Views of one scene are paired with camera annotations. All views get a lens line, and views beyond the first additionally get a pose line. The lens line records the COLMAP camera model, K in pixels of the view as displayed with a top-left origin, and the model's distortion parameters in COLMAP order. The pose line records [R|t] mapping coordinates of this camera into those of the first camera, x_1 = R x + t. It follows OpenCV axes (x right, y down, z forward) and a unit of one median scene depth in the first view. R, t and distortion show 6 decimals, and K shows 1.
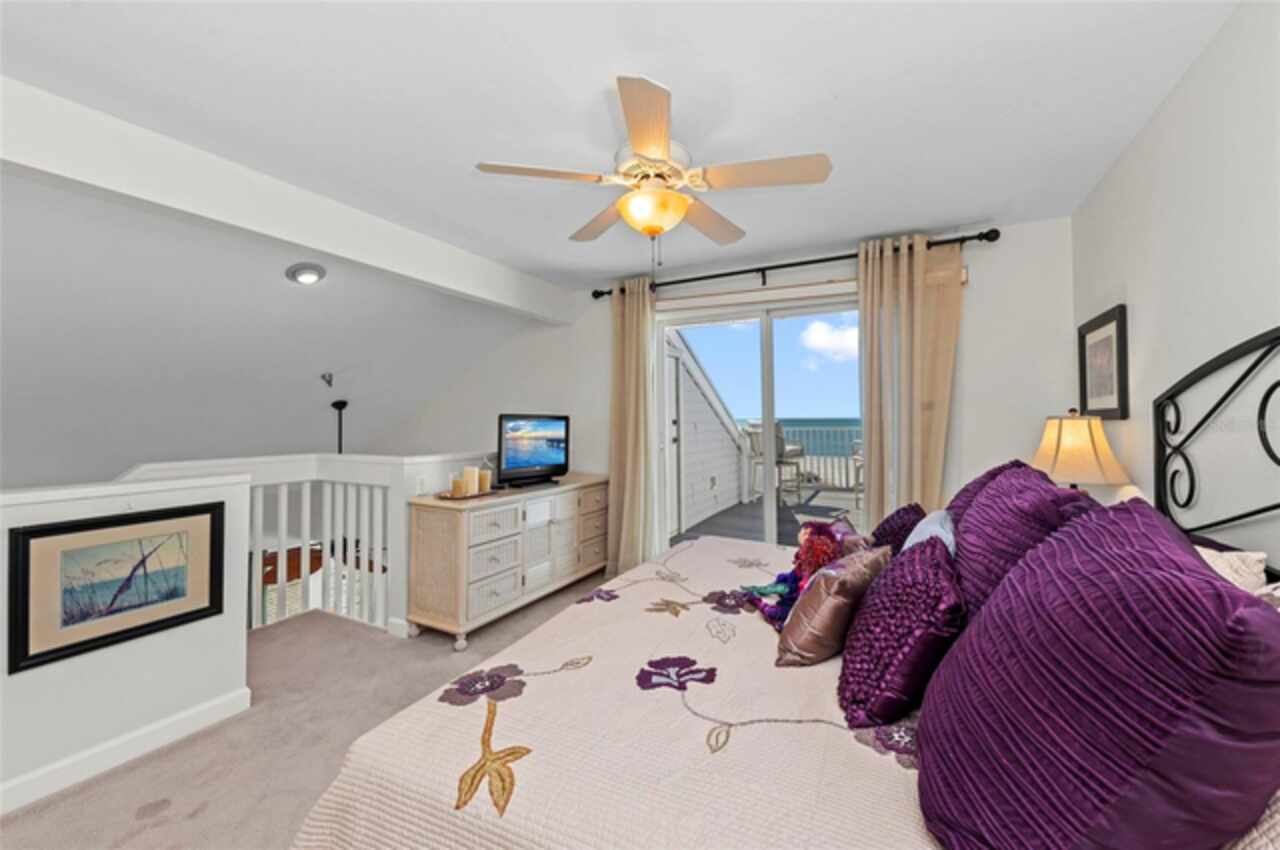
lens RADIAL K [[495.4, 0, 637.3], [0, 495.4, 421.4], [0, 0, 1]] dist [0.000993, 0.000017]
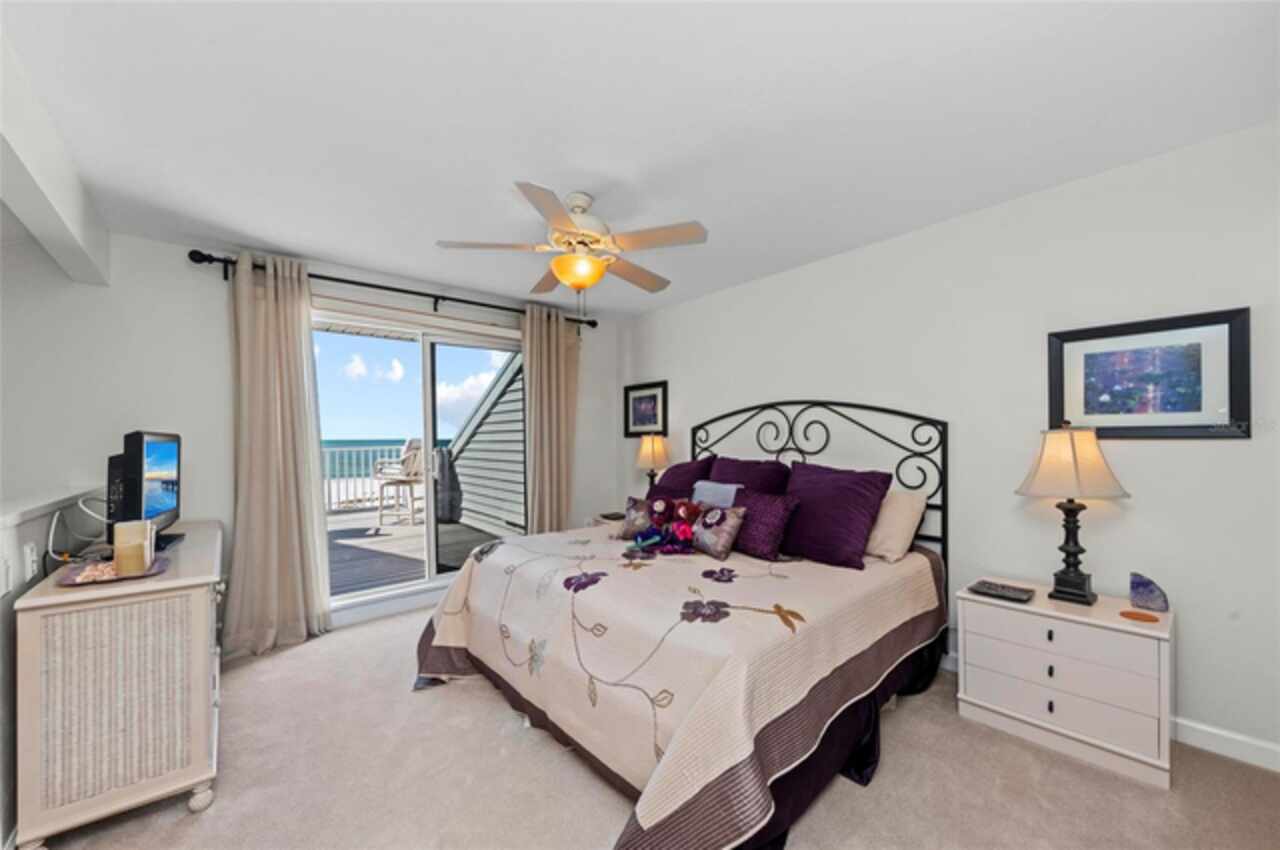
lens RADIAL K [[497.8, 0, 638.5], [0, 497.8, 455.2], [0, 0, 1]] dist [0.000202, 0.000006]
pose [[0.360404, -0.034691, 0.932151, -0.976515], [0.013060, 0.999398, 0.032144, 0.004889], [-0.932705, 0.000589, 0.360640, 0.355317]]
